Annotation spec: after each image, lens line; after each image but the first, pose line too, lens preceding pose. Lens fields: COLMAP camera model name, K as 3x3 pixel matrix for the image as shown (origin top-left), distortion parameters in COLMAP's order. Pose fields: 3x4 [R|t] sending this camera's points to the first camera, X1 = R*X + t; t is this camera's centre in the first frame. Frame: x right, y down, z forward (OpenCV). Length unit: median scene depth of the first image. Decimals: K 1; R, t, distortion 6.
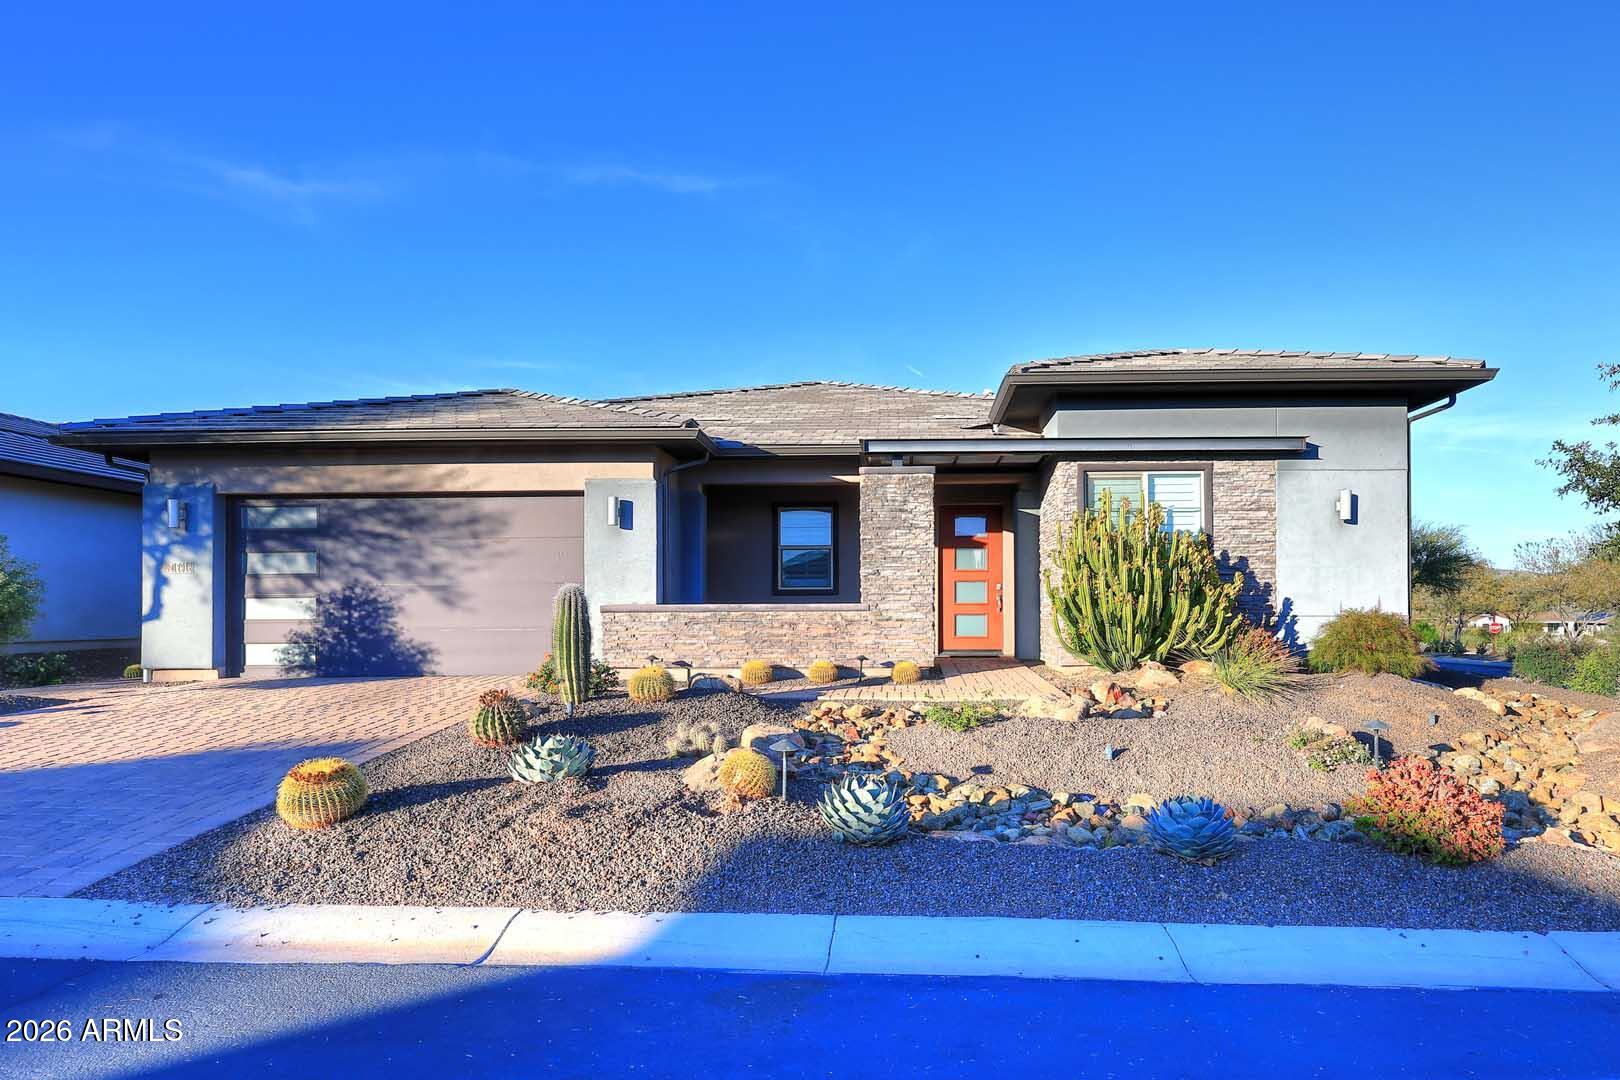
lens RADIAL K [[928.4, 0, 905.7], [0, 928.4, 616.9], [0, 0, 1]] dist [0.005967, 0.000034]
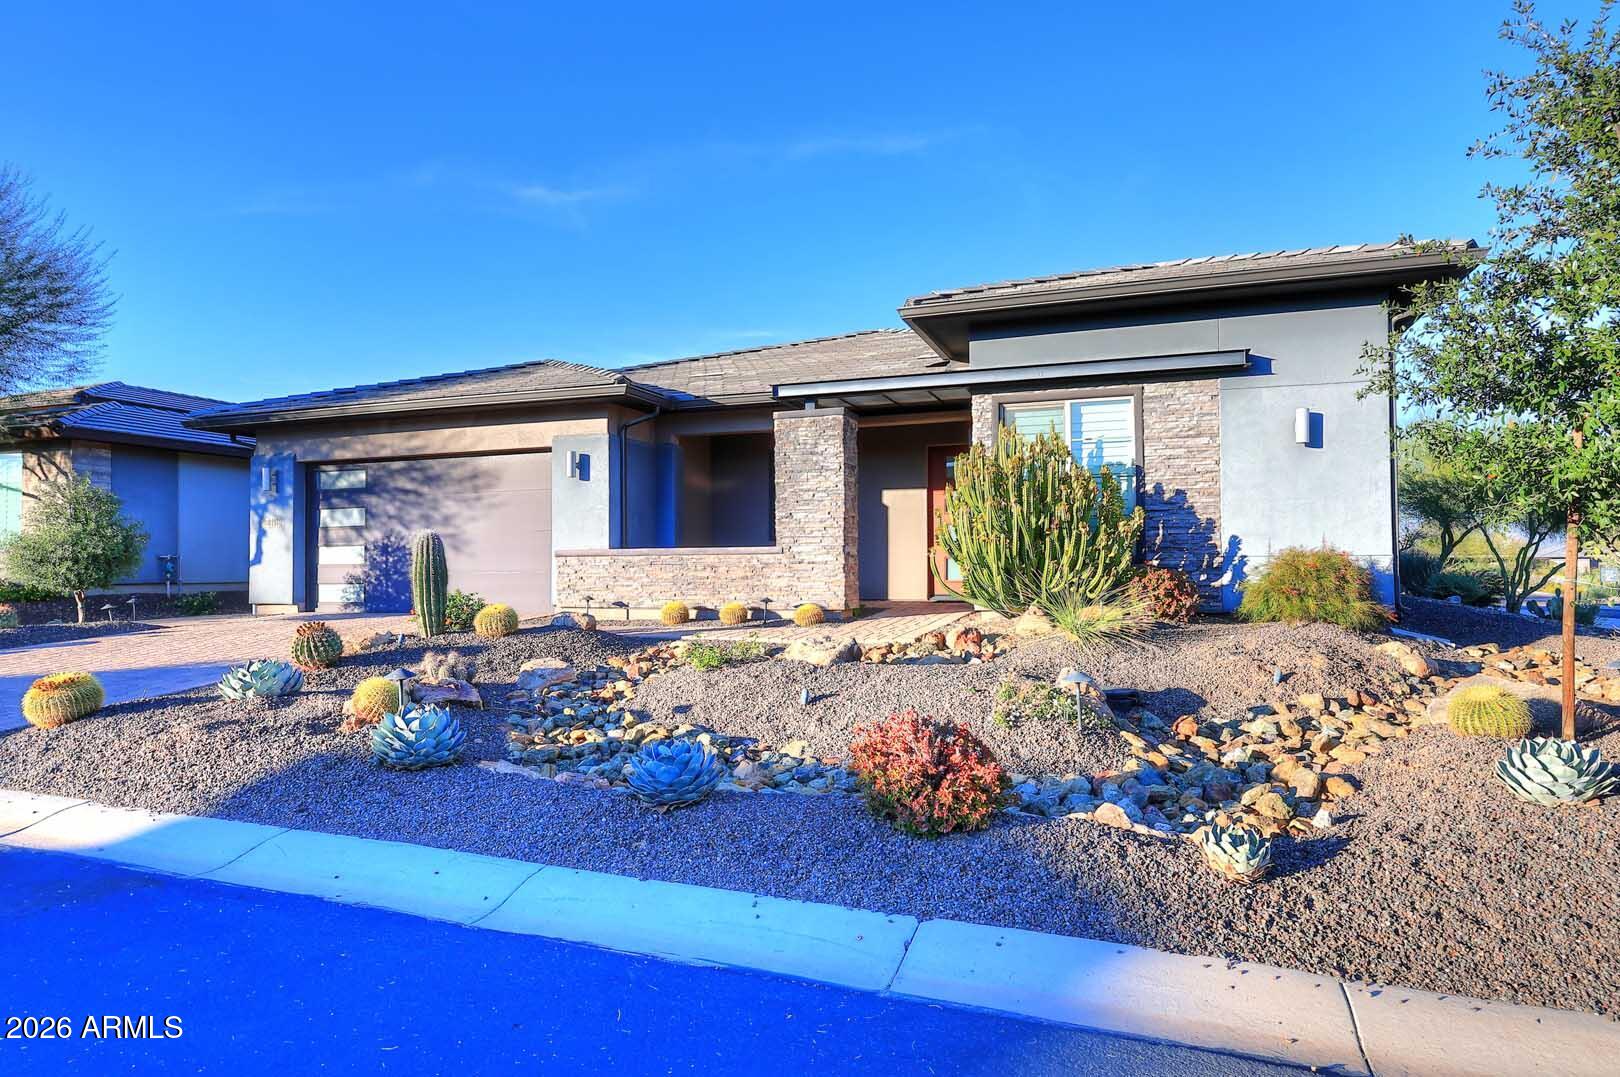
lens RADIAL K [[928.4, 0, 817.7], [0, 928.4, 542.1], [0, 0, 1]] dist [0.005967, 0.000034]
pose [[0.950462, -0.009750, -0.310689, 0.298517], [0.002598, 0.999722, -0.023426, 0.004648], [0.310831, 0.021458, 0.950223, 0.051922]]
